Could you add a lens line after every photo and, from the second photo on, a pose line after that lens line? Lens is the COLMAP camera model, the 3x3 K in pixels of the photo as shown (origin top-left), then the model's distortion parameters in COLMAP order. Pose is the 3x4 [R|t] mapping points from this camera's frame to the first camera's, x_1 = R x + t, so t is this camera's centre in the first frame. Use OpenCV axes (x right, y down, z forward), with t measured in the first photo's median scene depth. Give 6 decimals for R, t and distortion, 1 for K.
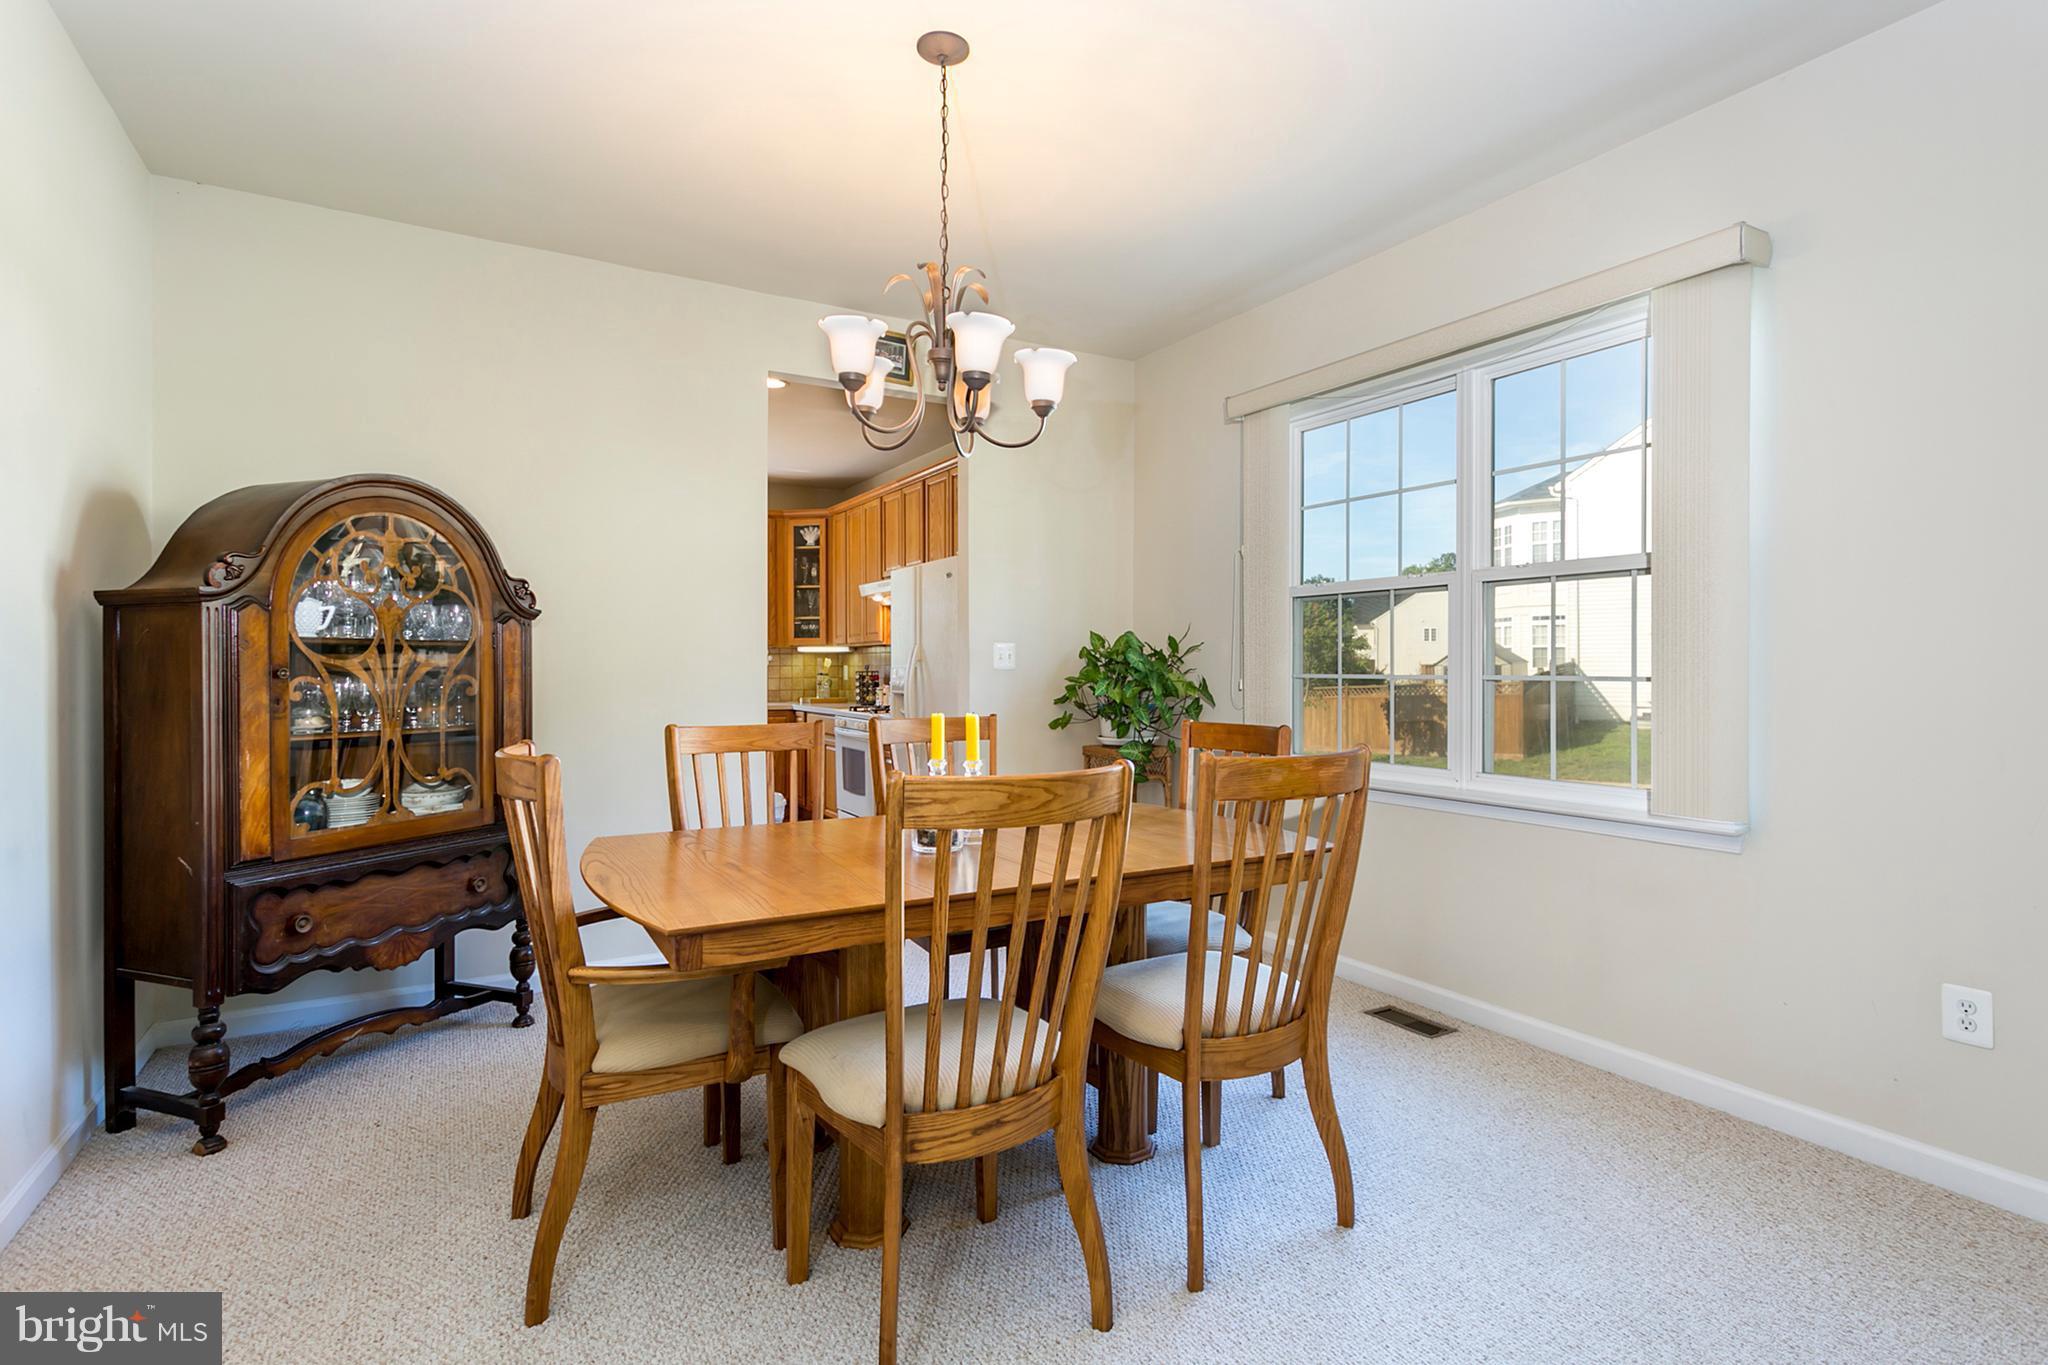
lens RADIAL K [[1350.5, 0, 1021.6], [0, 1350.5, 678.5], [0, 0, 1]] dist [0.009772, -0.007176]
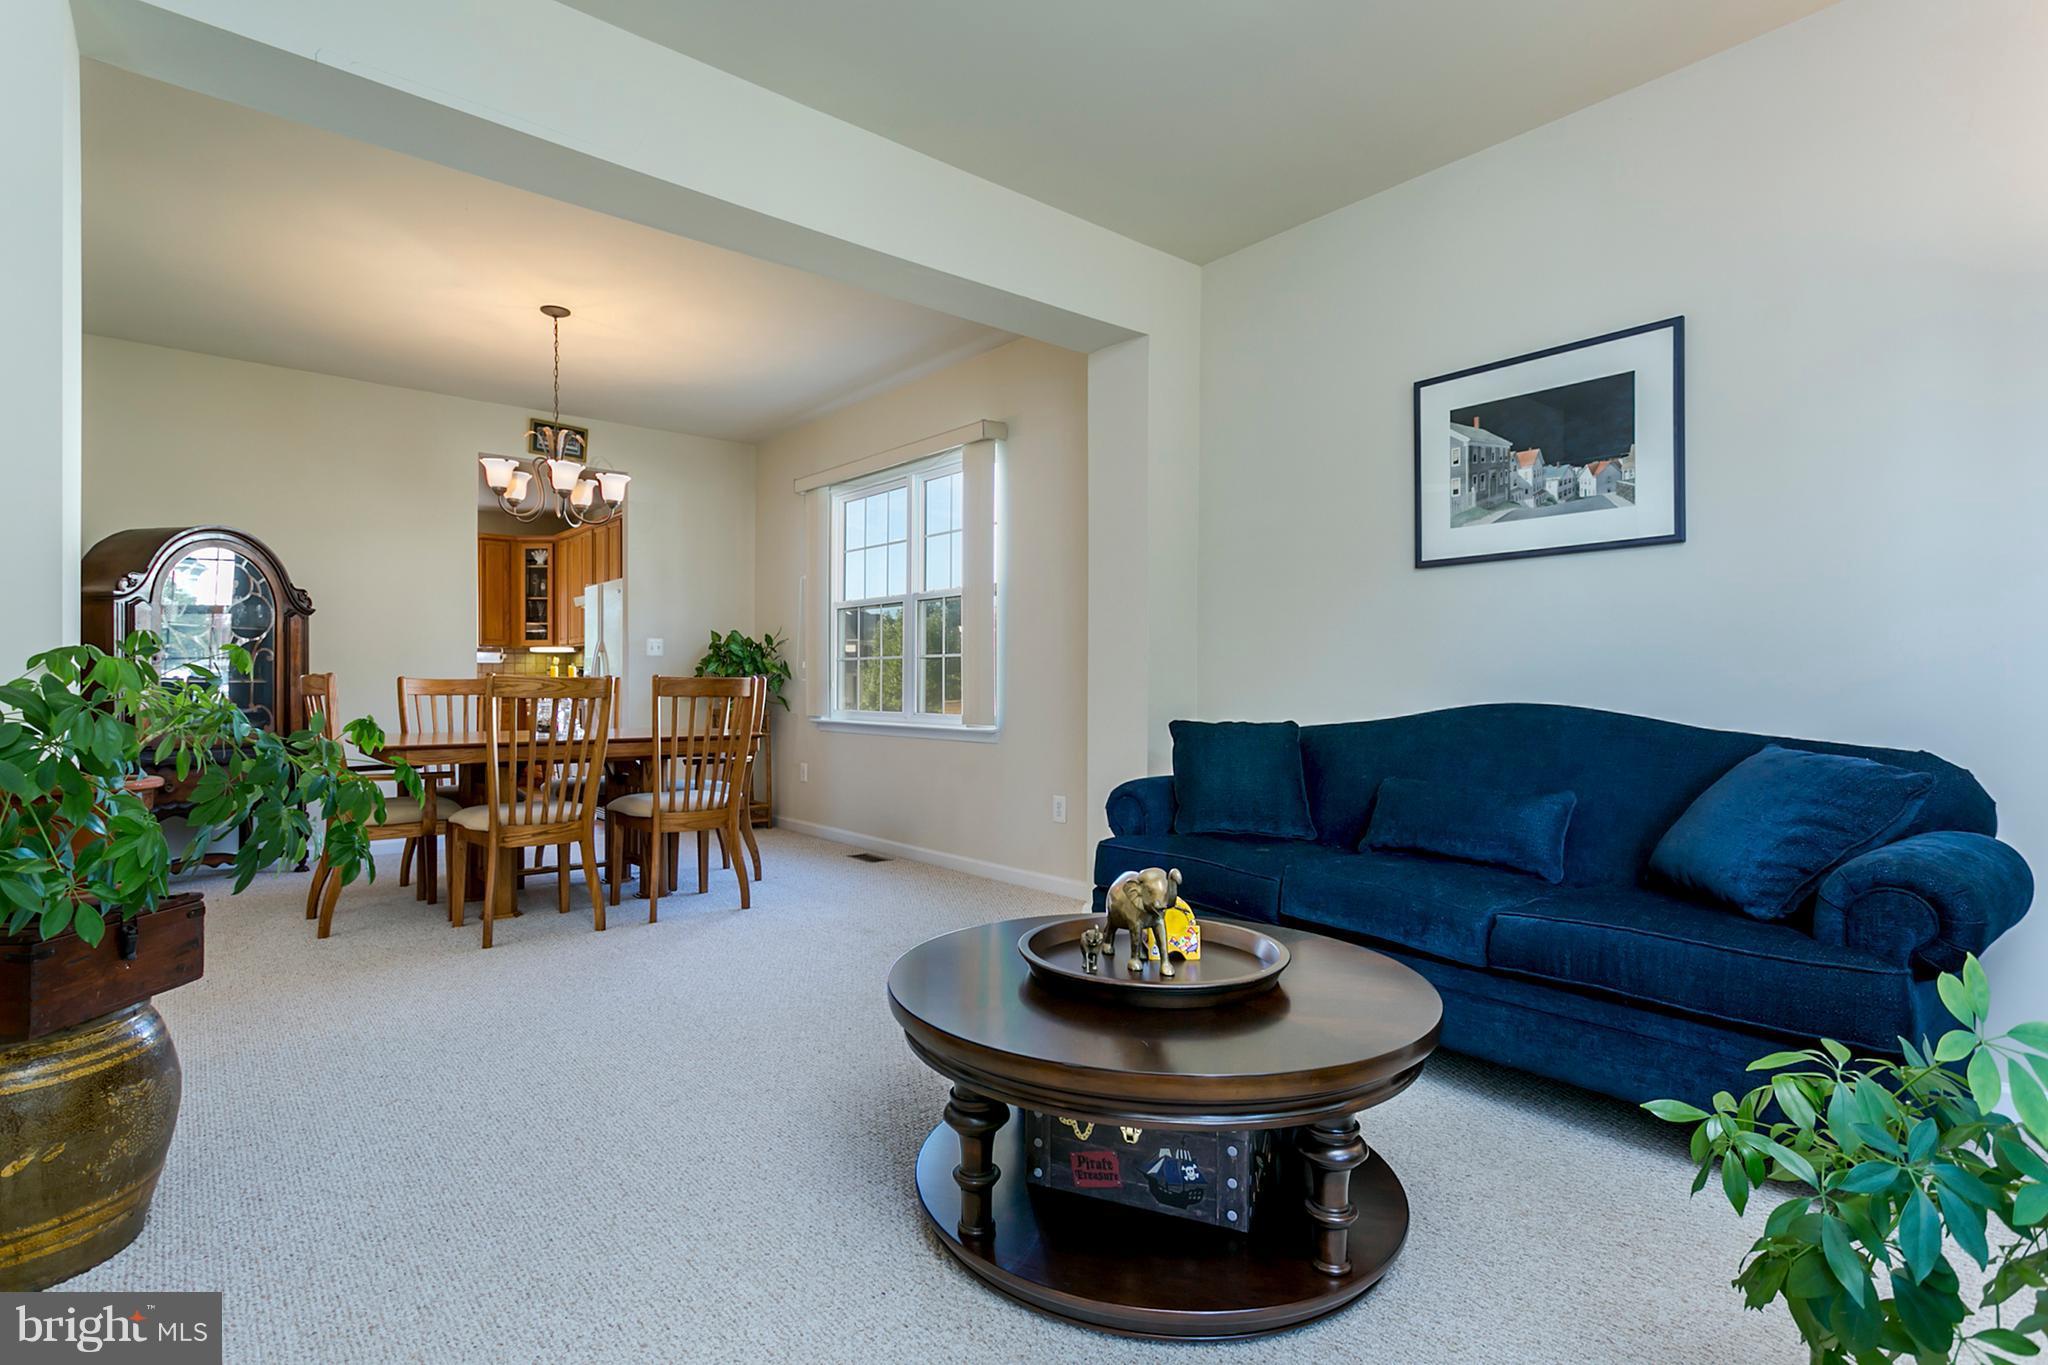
lens RADIAL K [[1350.5, 0, 1066.6], [0, 1350.5, 692.6], [0, 0, 1]] dist [0.009772, -0.007176]
pose [[0.983243, 0.002965, 0.182276, 0.215273], [-0.002365, 0.999991, -0.003509, 0.049661], [-0.182285, 0.003019, 0.983241, -0.701274]]
